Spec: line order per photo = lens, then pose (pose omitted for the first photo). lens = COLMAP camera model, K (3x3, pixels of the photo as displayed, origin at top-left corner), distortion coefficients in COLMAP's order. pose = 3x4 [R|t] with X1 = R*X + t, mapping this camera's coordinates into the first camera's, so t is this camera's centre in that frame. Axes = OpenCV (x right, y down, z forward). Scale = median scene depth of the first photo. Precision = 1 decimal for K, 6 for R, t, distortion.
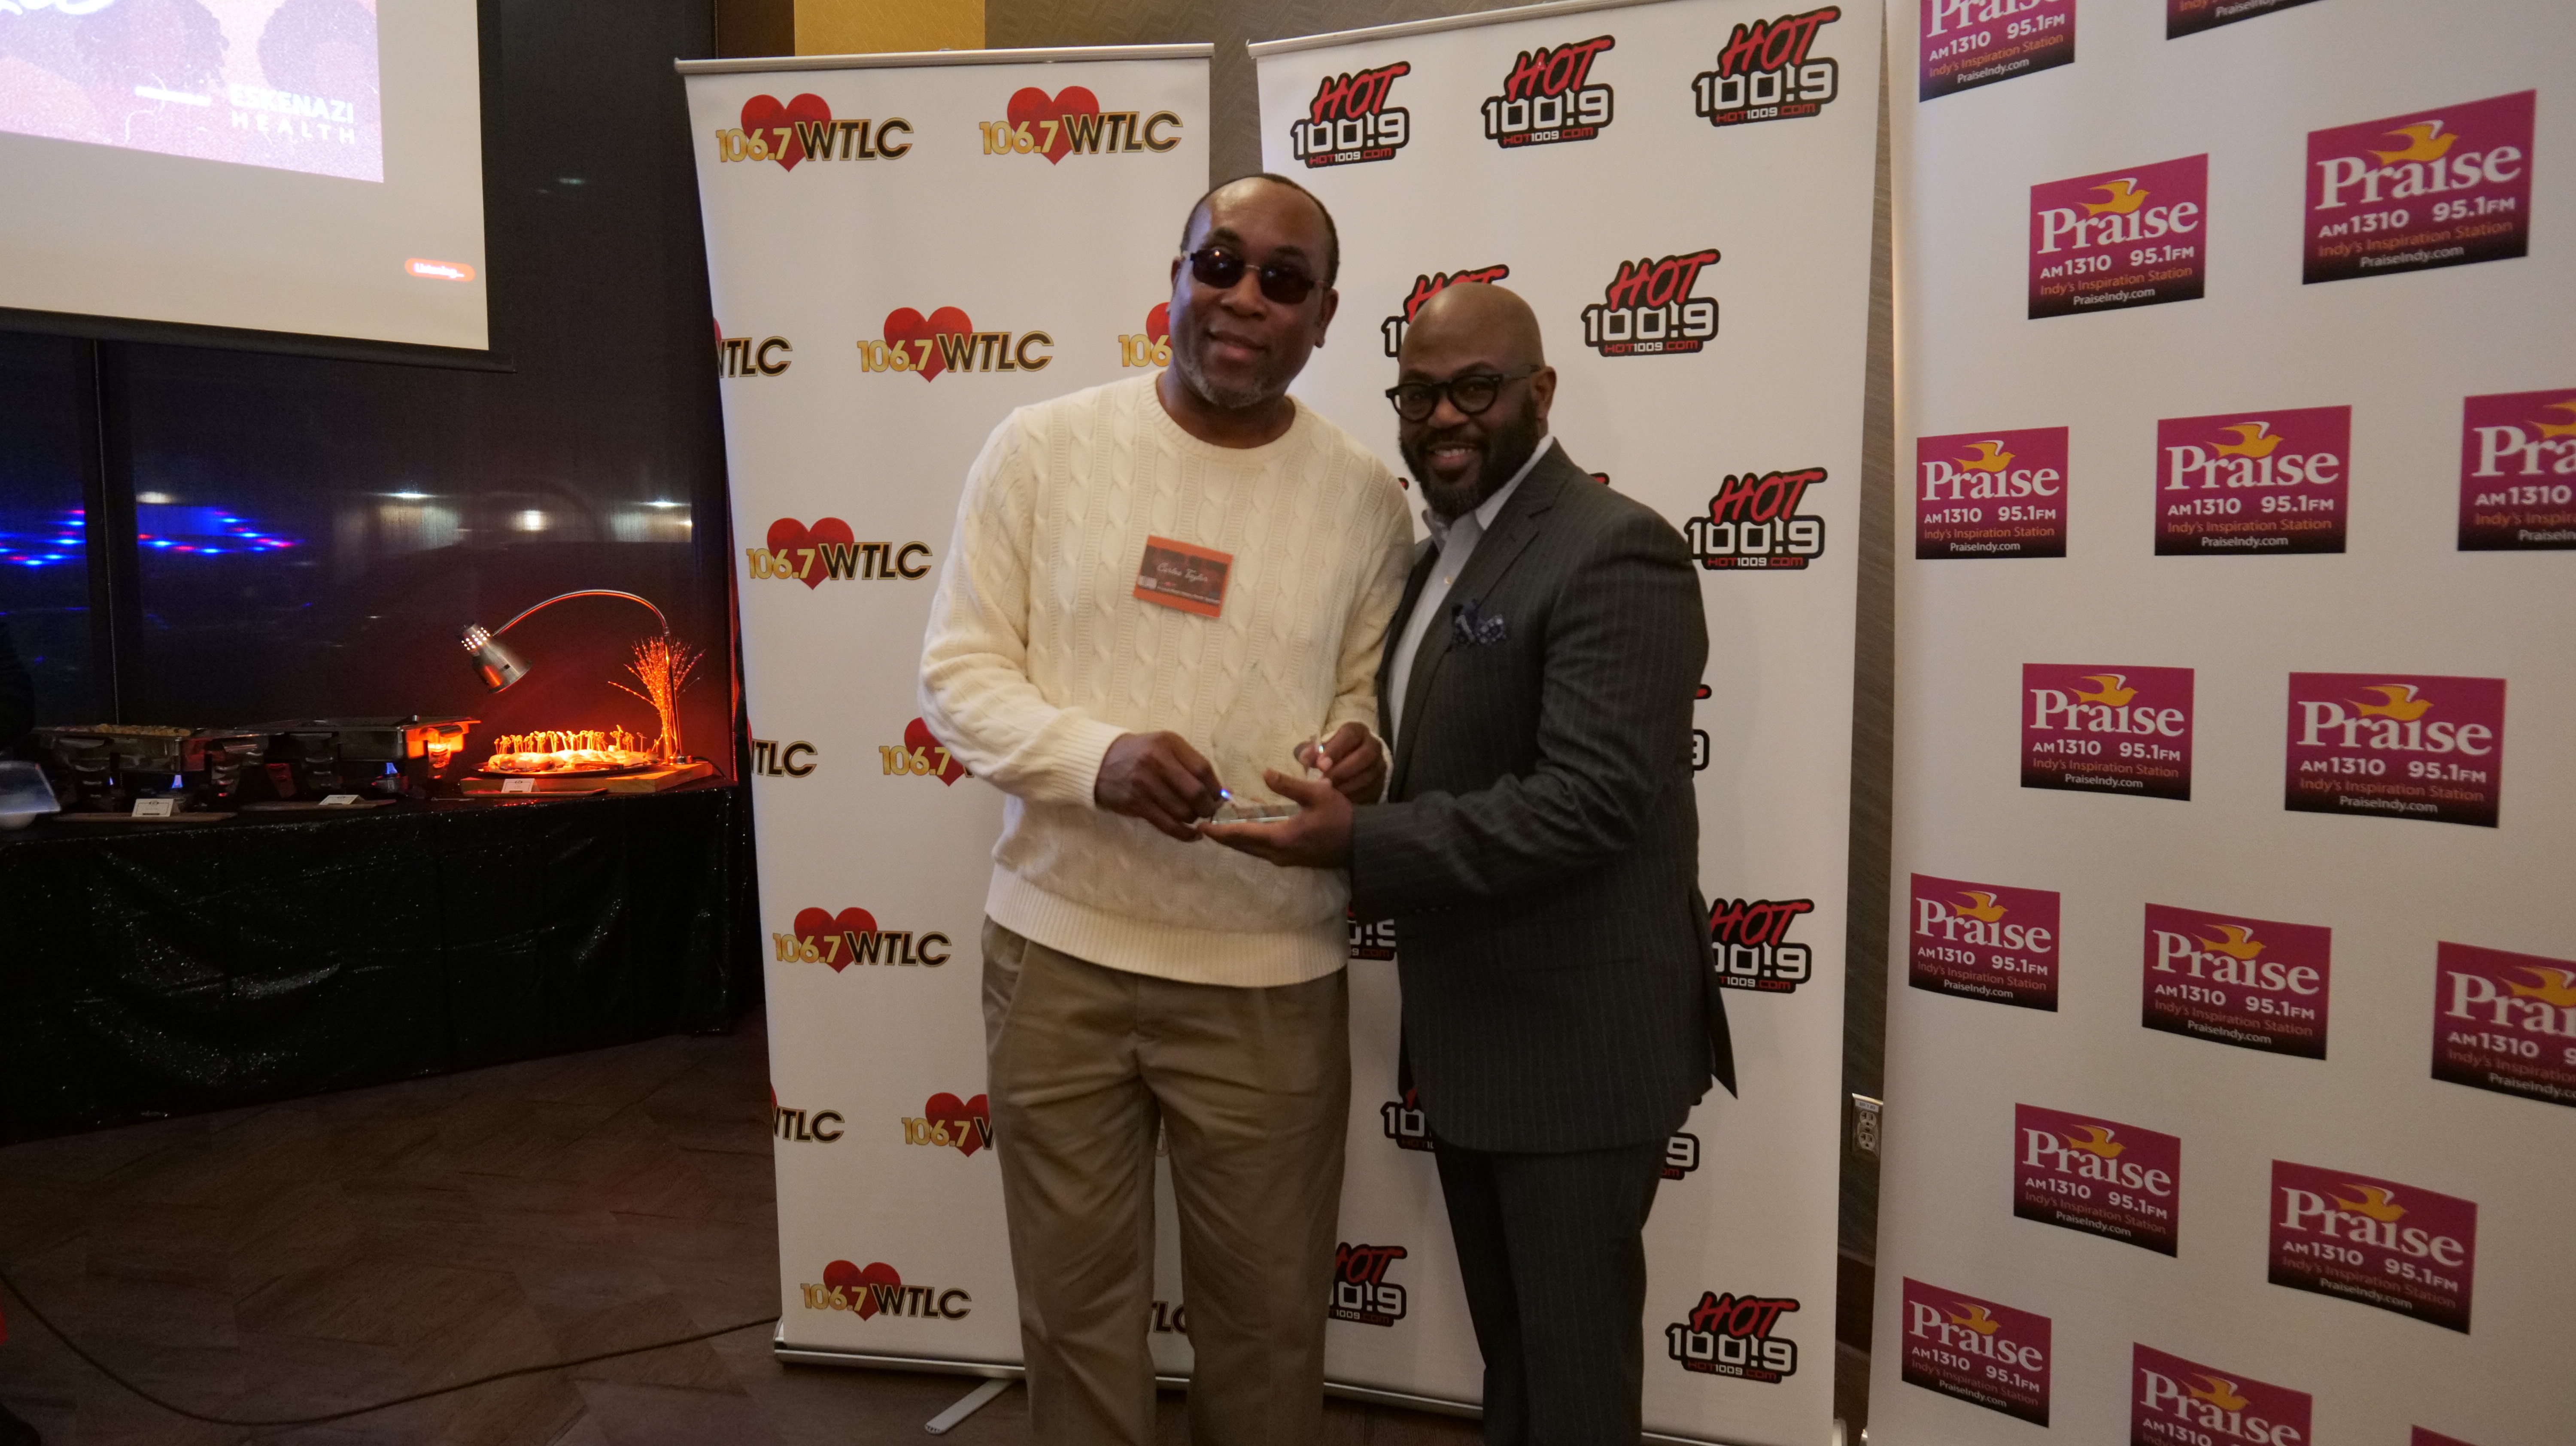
lens RADIAL K [[1504.3, 0, 1281.8], [0, 1504.3, 725.7], [0, 0, 1]] dist [-0.033850, 0.016677]
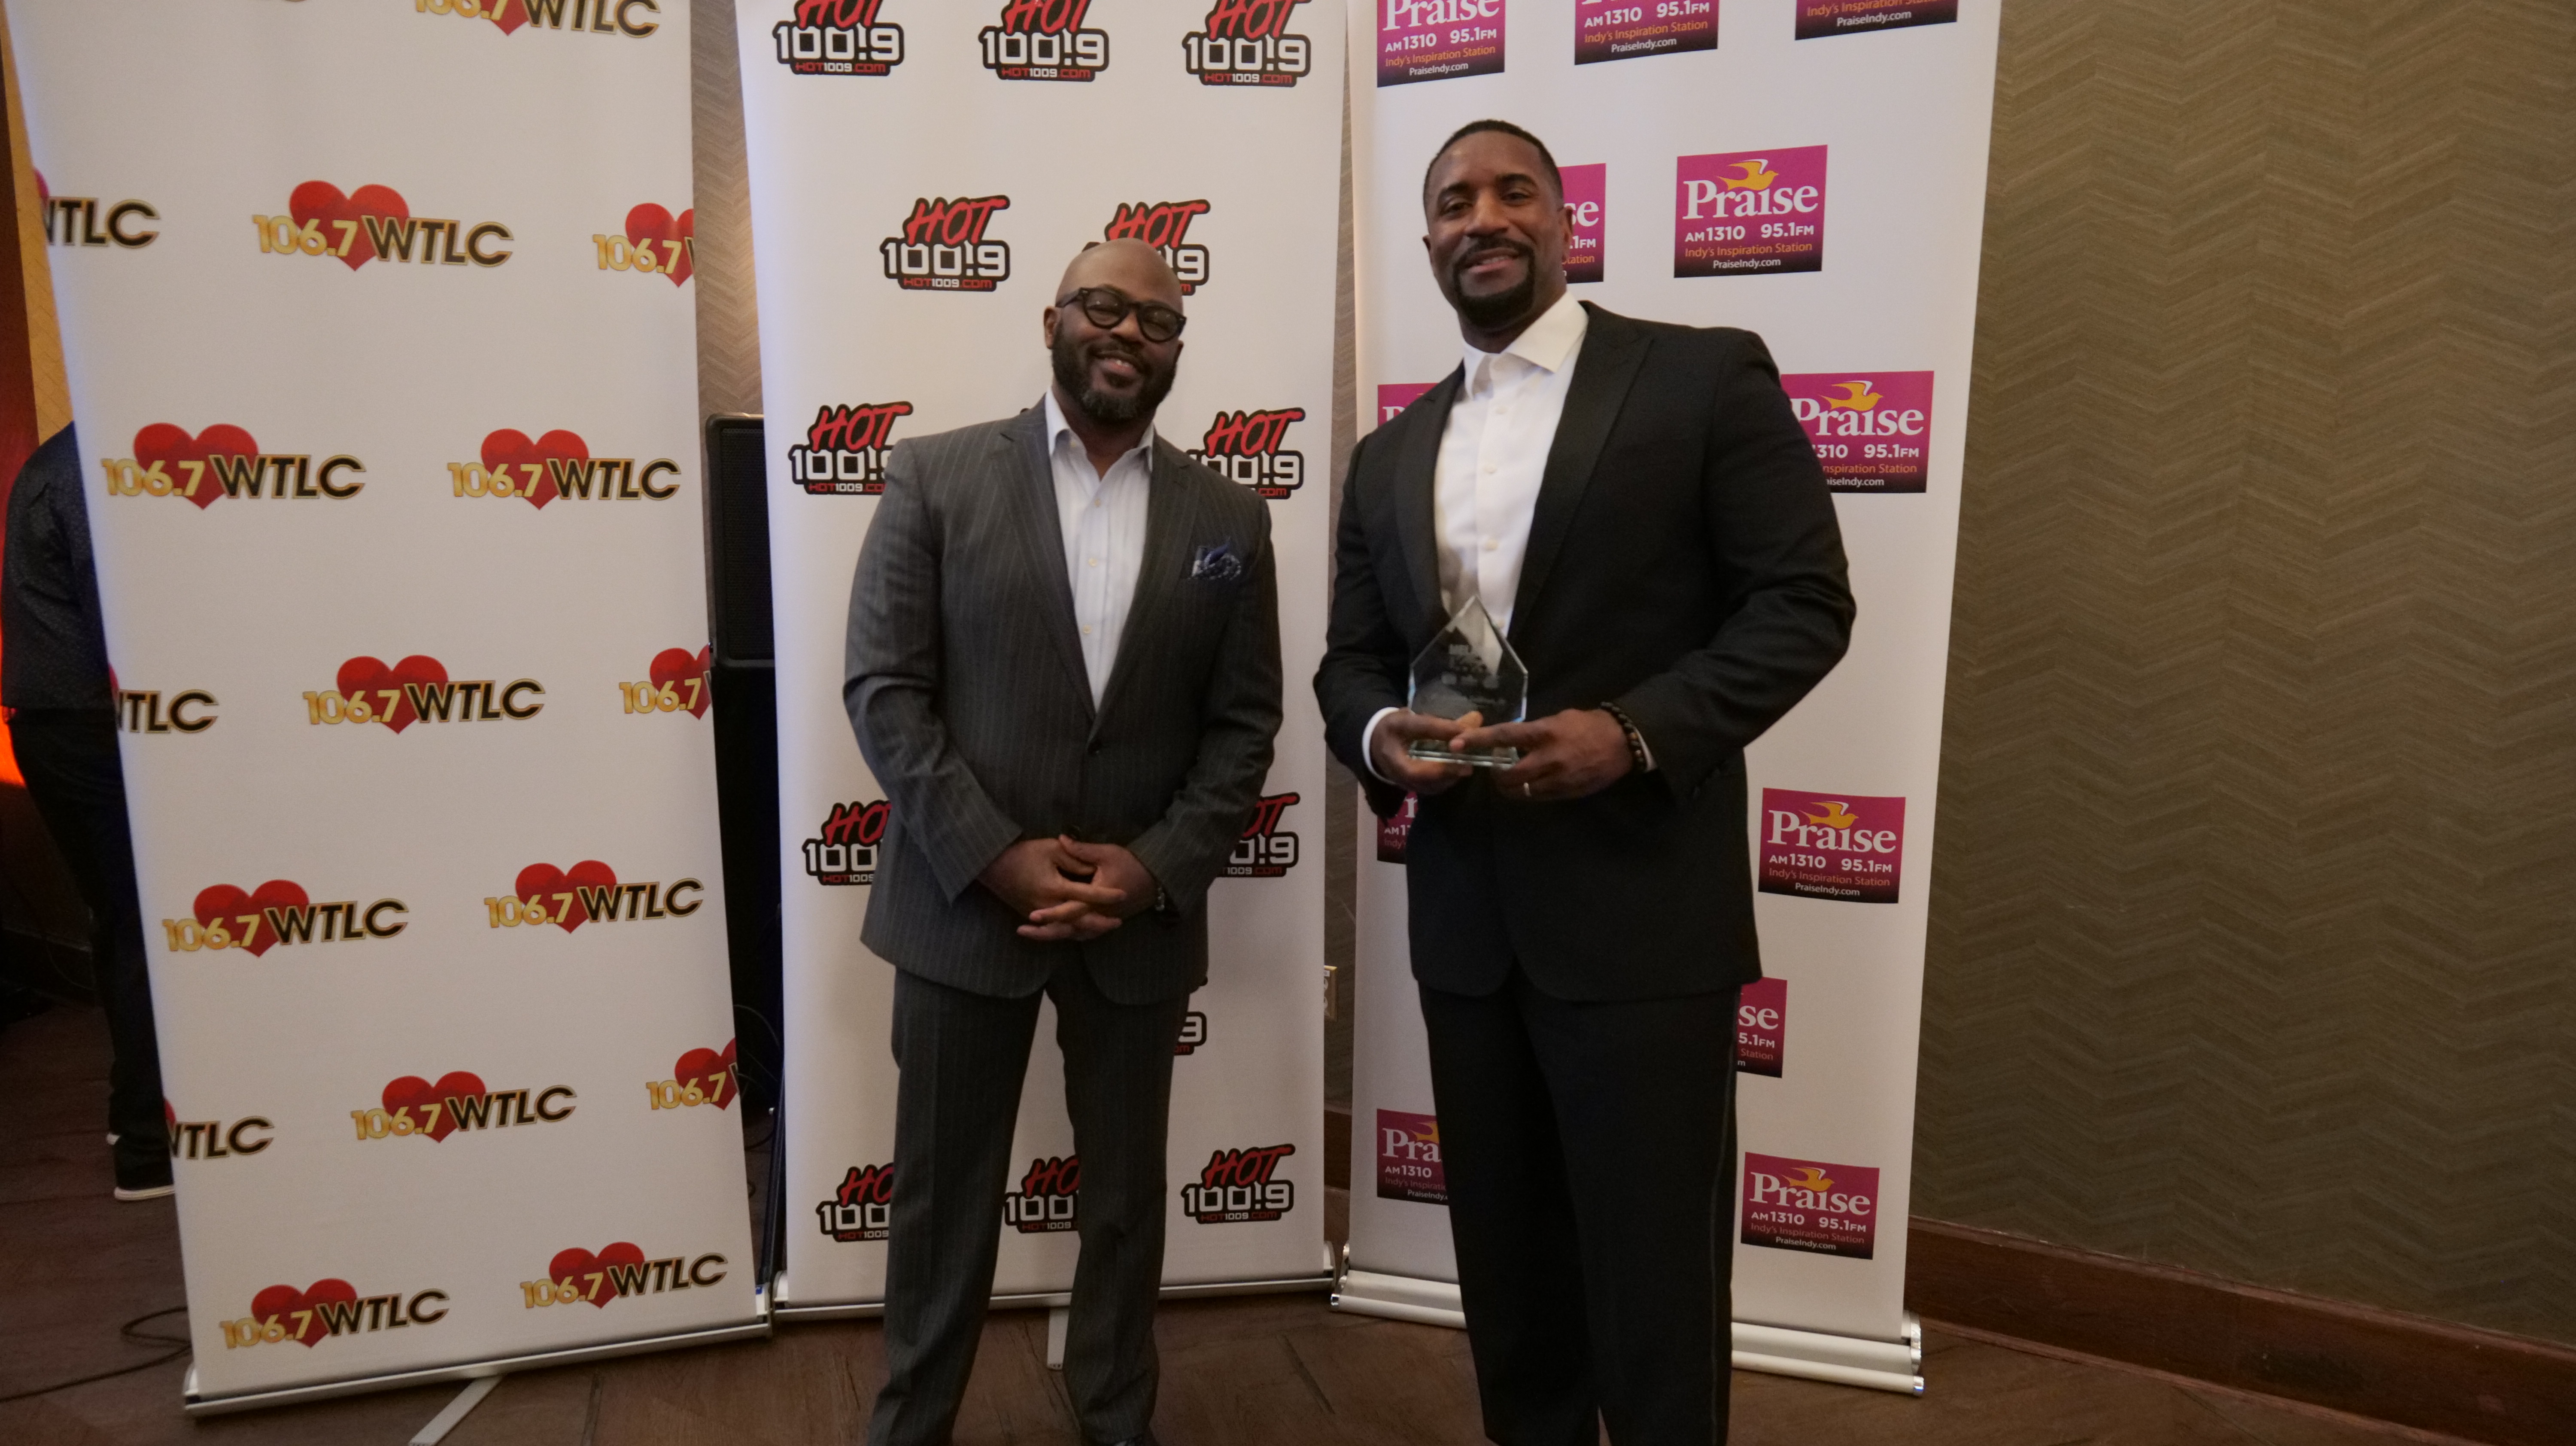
lens RADIAL K [[1512.2, 0, 1290.4], [0, 1512.2, 727.9], [0, 0, 1]] dist [-0.032123, 0.017064]
pose [[0.904085, -0.051703, 0.424213, -0.128021], [0.029408, 0.997828, 0.058942, 0.000113], [-0.426340, -0.040813, 0.903642, -0.026370]]
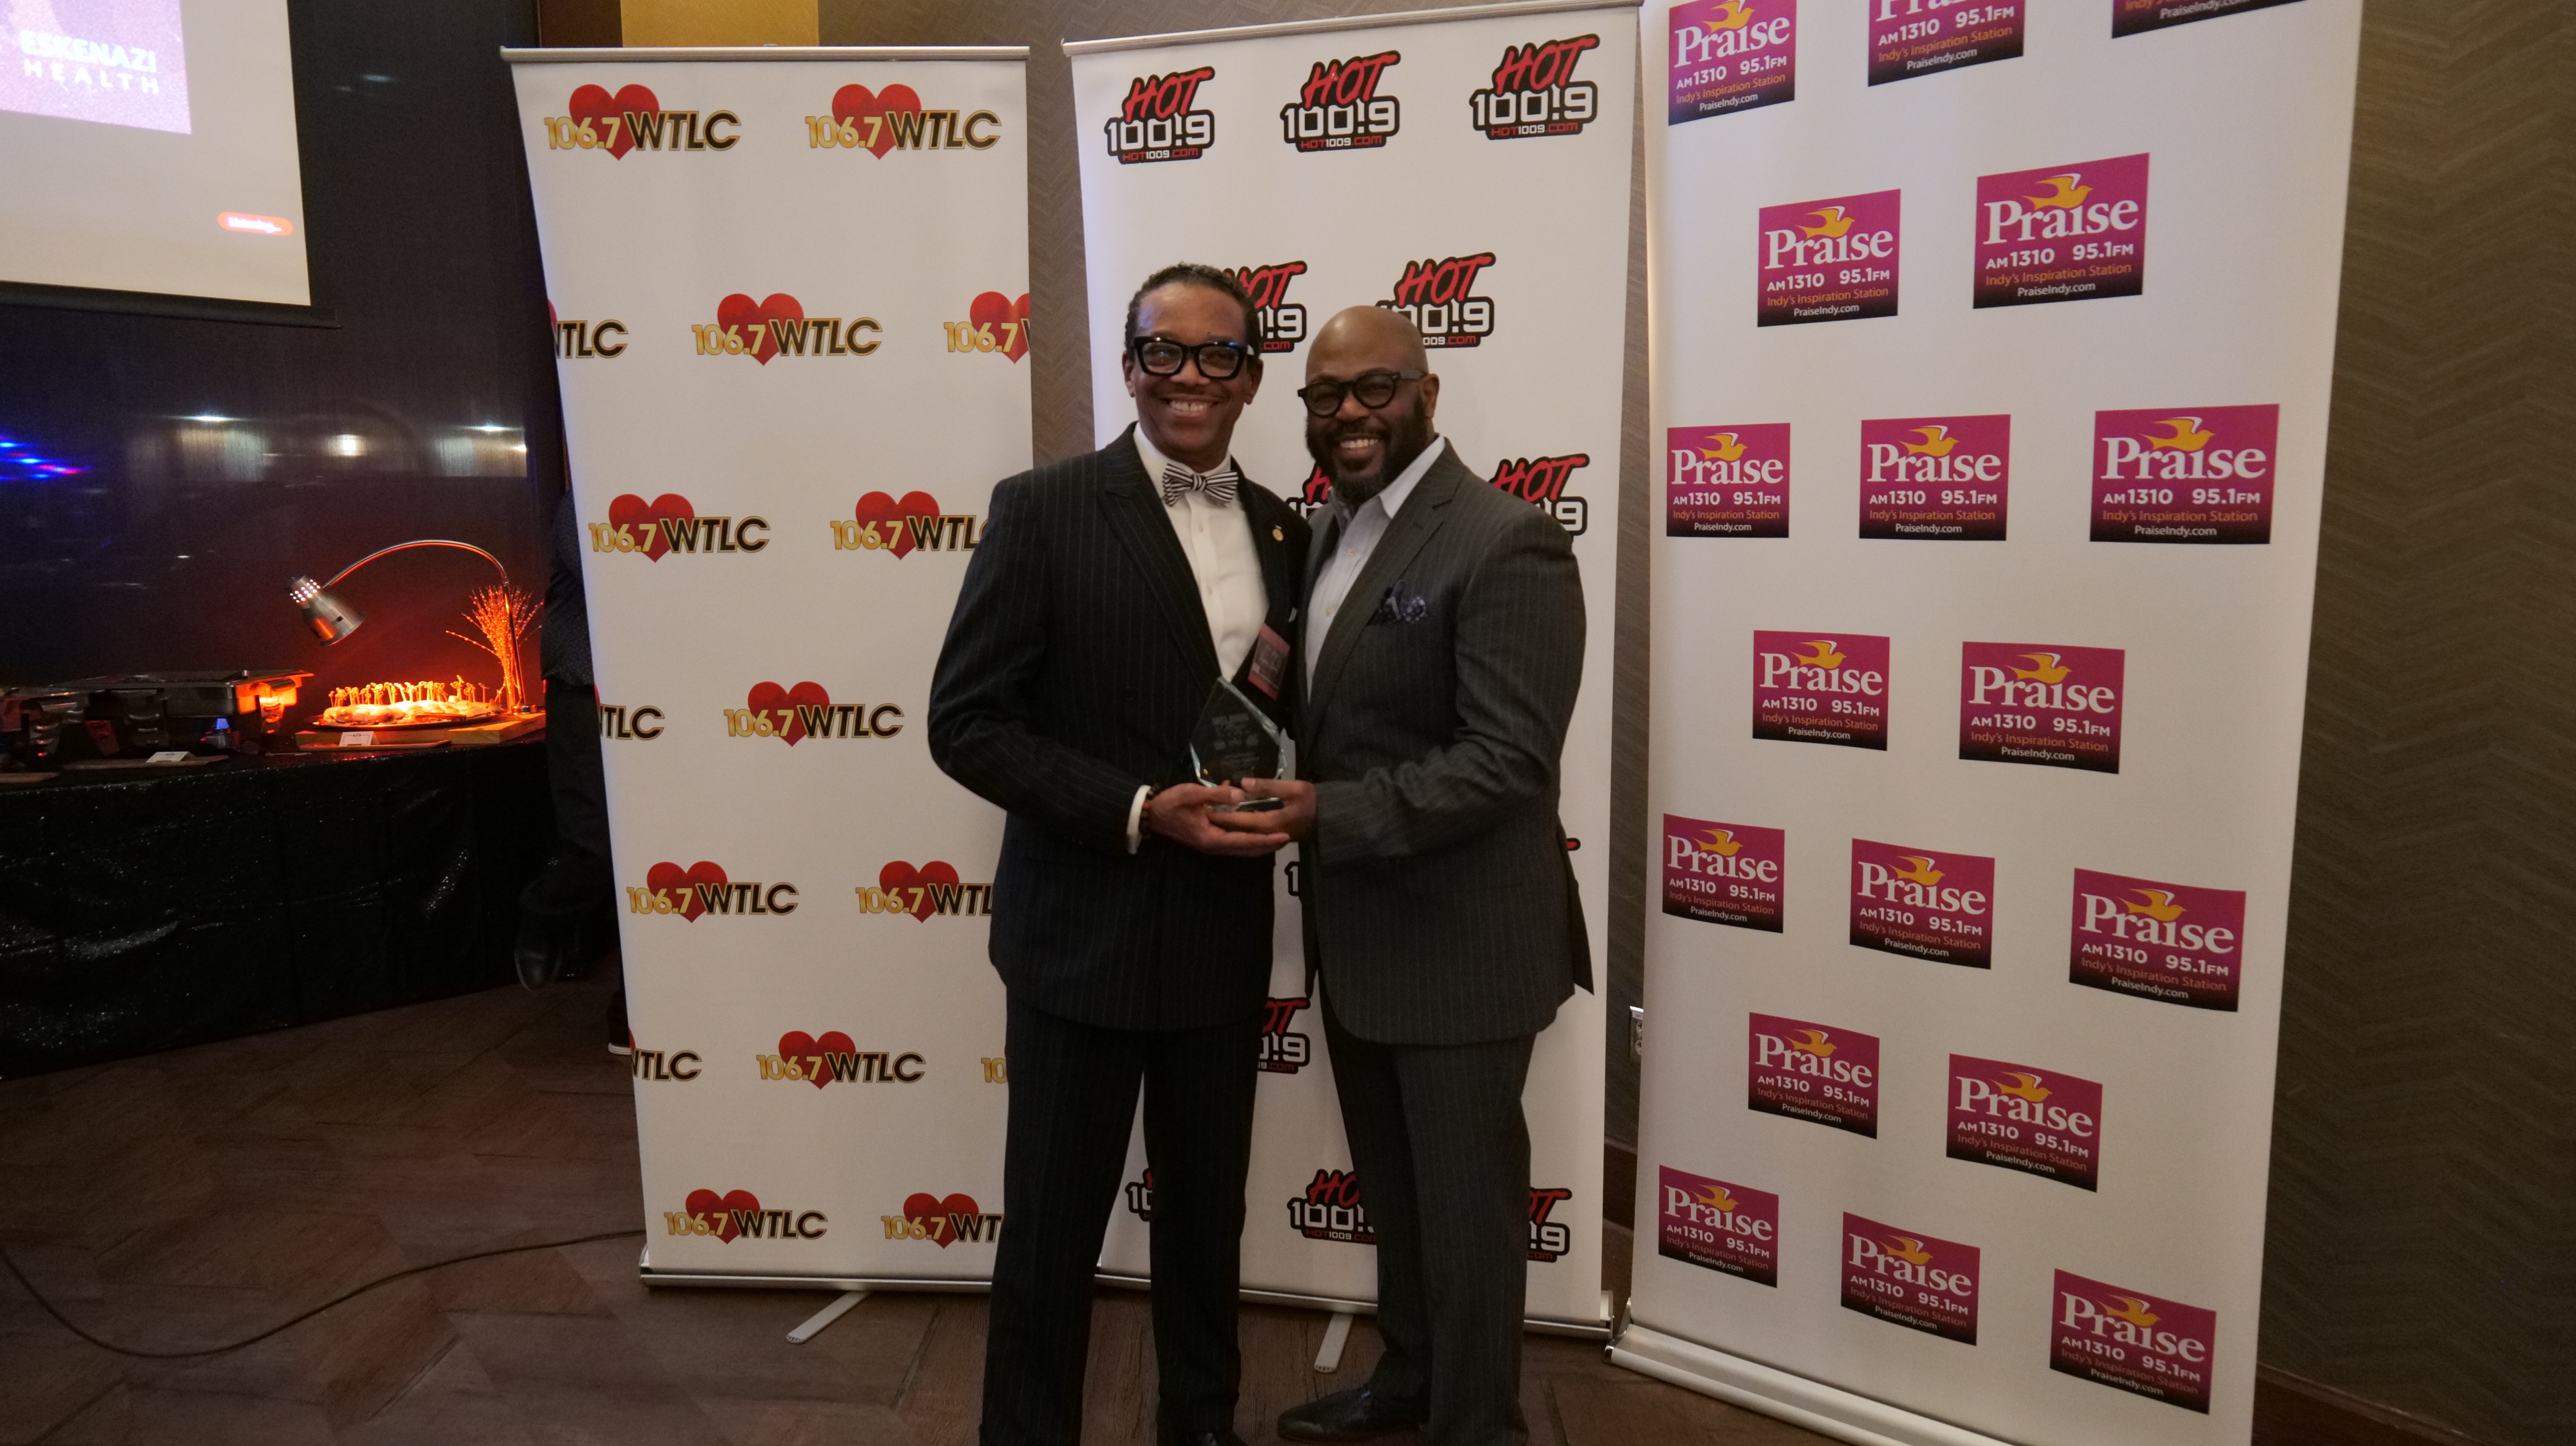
lens RADIAL K [[1509.0, 0, 1286.9], [0, 1509.0, 729.3], [0, 0, 1]] dist [-0.034649, 0.017044]
pose [[0.995634, -0.014298, 0.092243, 0.030898], [0.009350, 0.998506, 0.053845, -0.027543], [-0.092875, -0.052747, 0.994280, -0.097429]]
